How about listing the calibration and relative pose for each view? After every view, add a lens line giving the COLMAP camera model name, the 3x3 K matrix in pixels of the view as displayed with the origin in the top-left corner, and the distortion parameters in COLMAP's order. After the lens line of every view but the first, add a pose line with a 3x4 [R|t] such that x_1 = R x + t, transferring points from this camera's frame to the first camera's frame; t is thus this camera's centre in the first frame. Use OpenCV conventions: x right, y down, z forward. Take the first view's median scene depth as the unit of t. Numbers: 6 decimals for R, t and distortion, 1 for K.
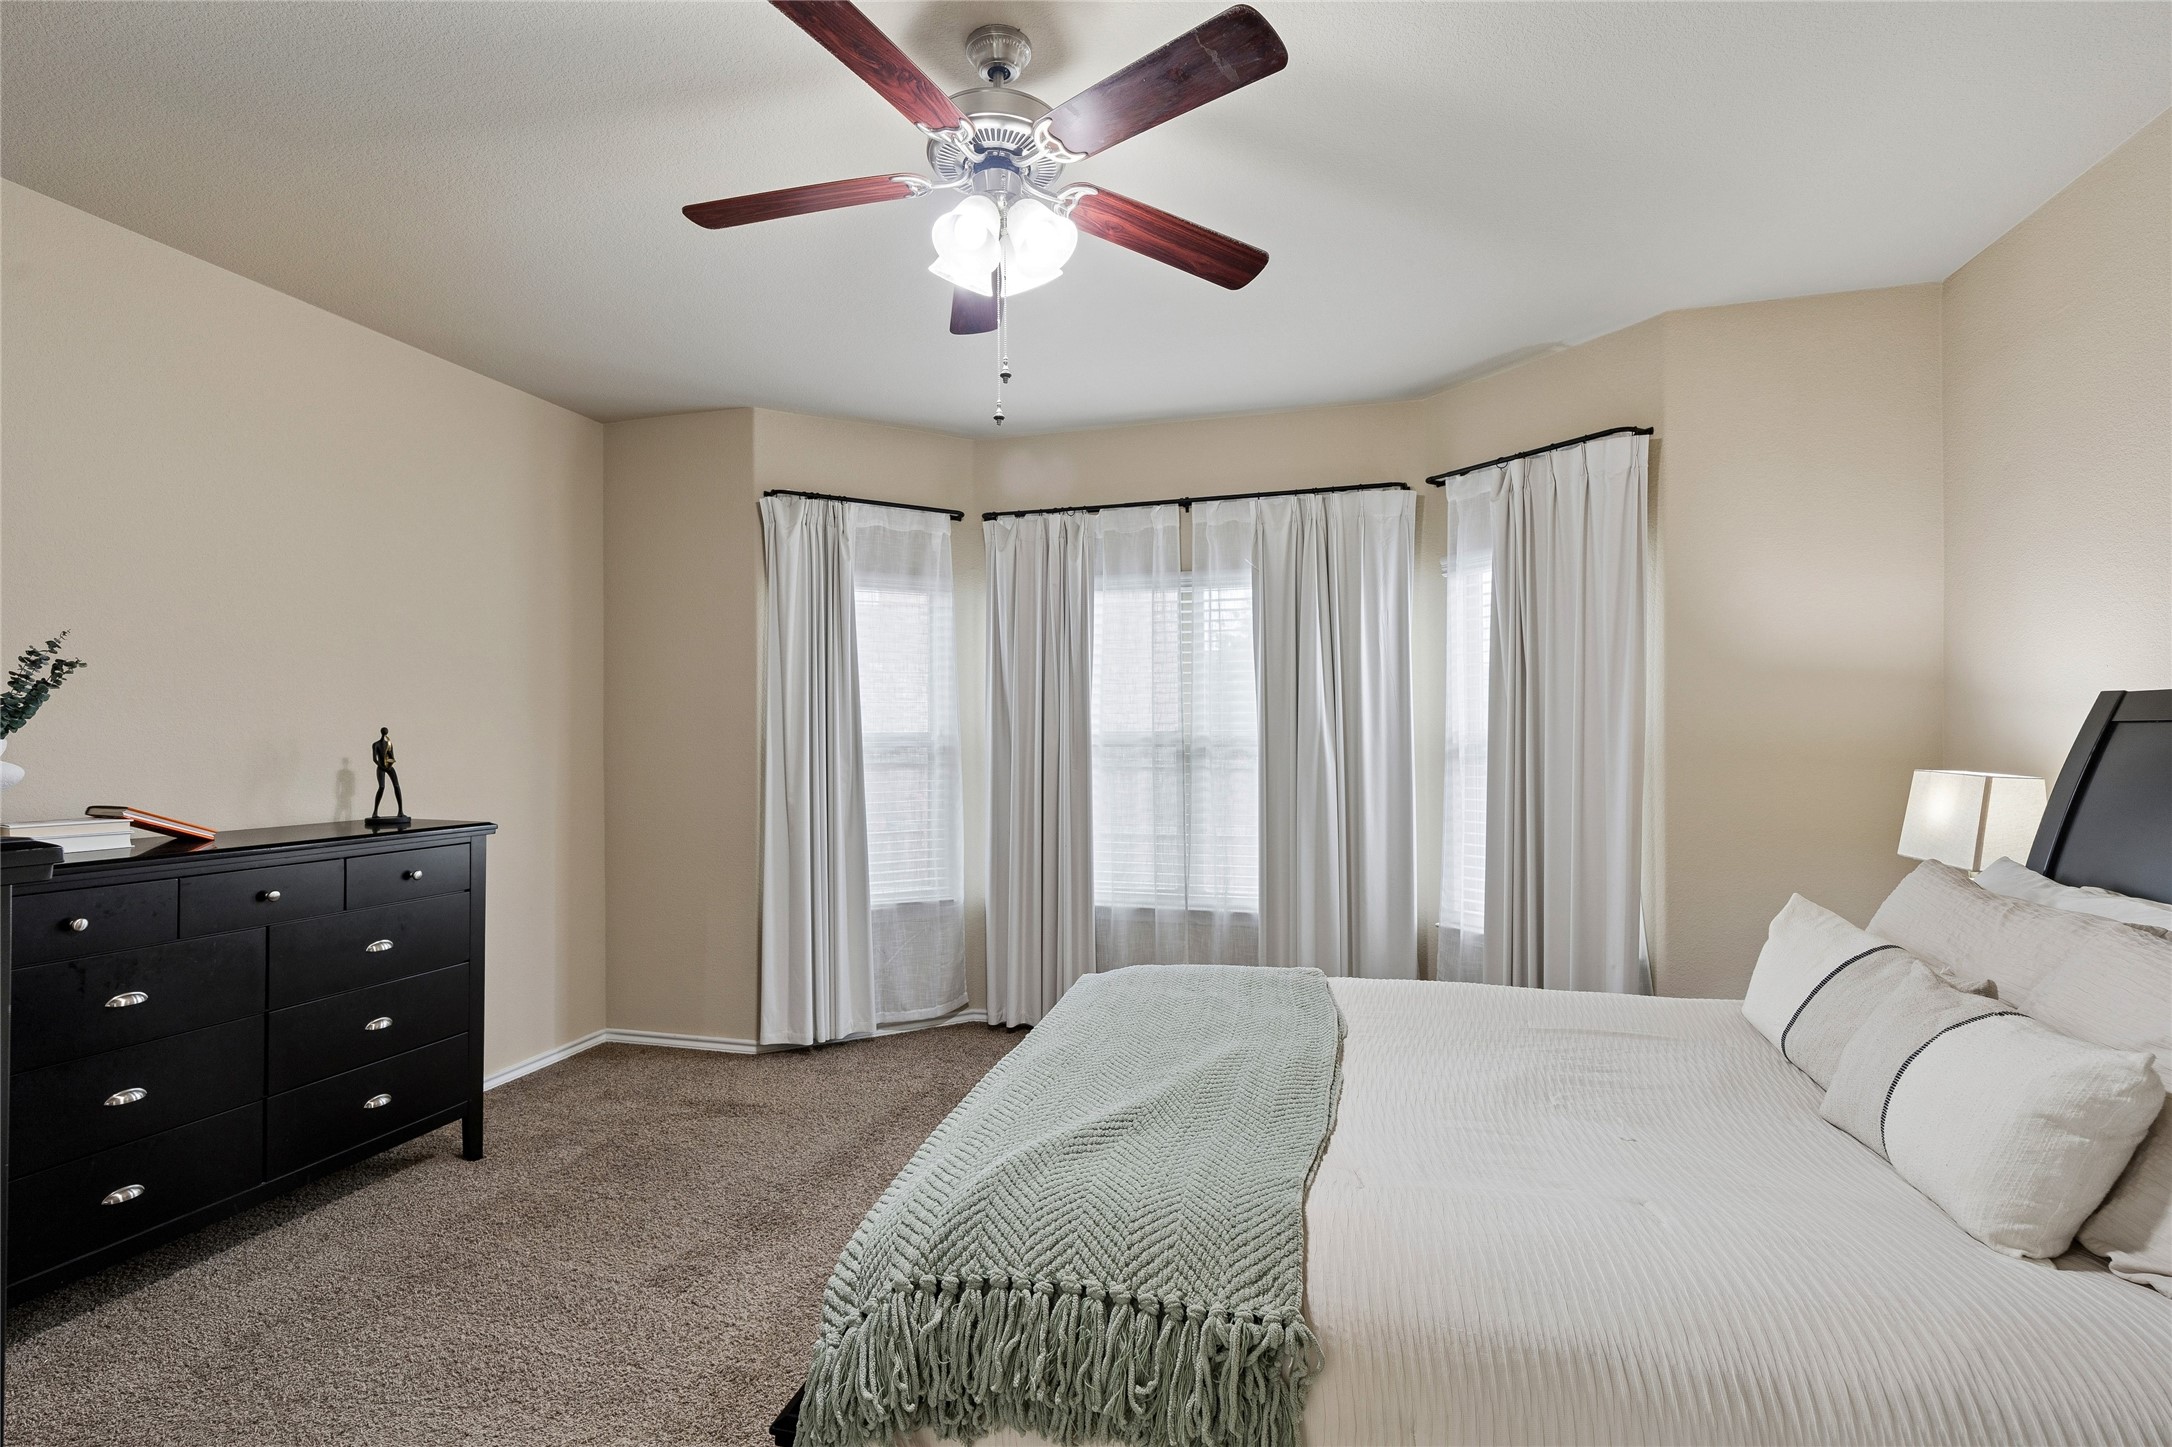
lens RADIAL K [[1005.0, 0, 1086.5], [0, 1005.0, 720.7], [0, 0, 1]] dist [-0.005880, 0.001105]
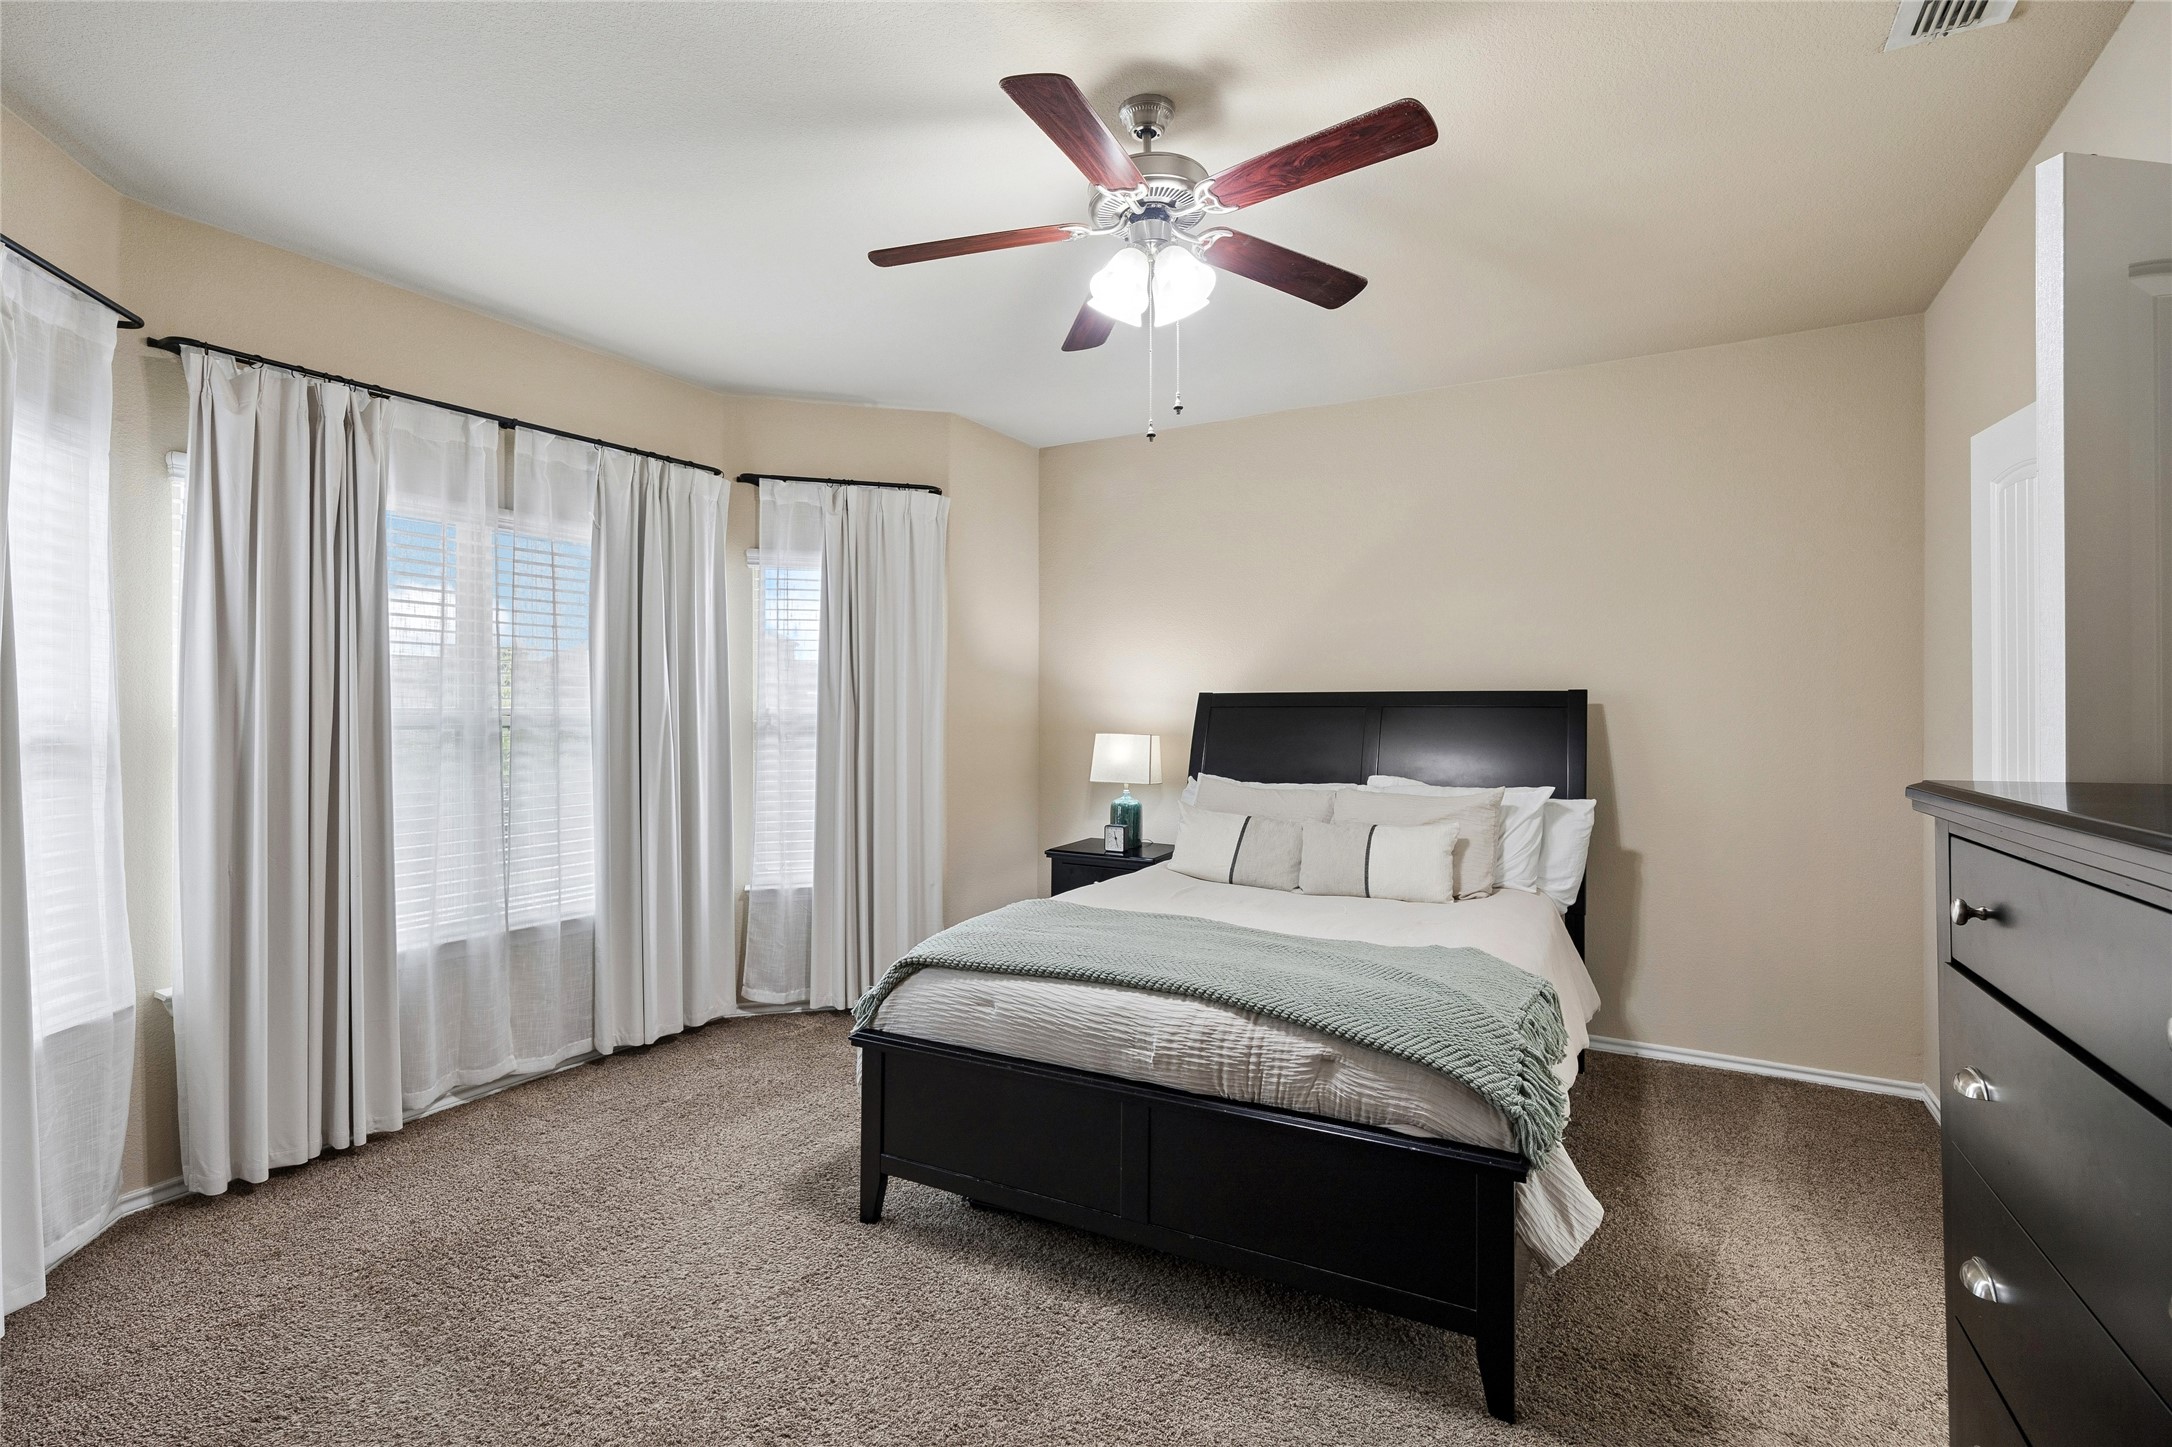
lens RADIAL K [[1005.0, 0, 1086.8], [0, 1005.0, 721.2], [0, 0, 1]] dist [-0.005880, 0.001105]
pose [[0.215549, -0.014034, 0.976392, -0.612524], [-0.006188, 0.999857, 0.015737, 0.004967], [-0.976473, -0.009434, 0.215431, 0.392416]]
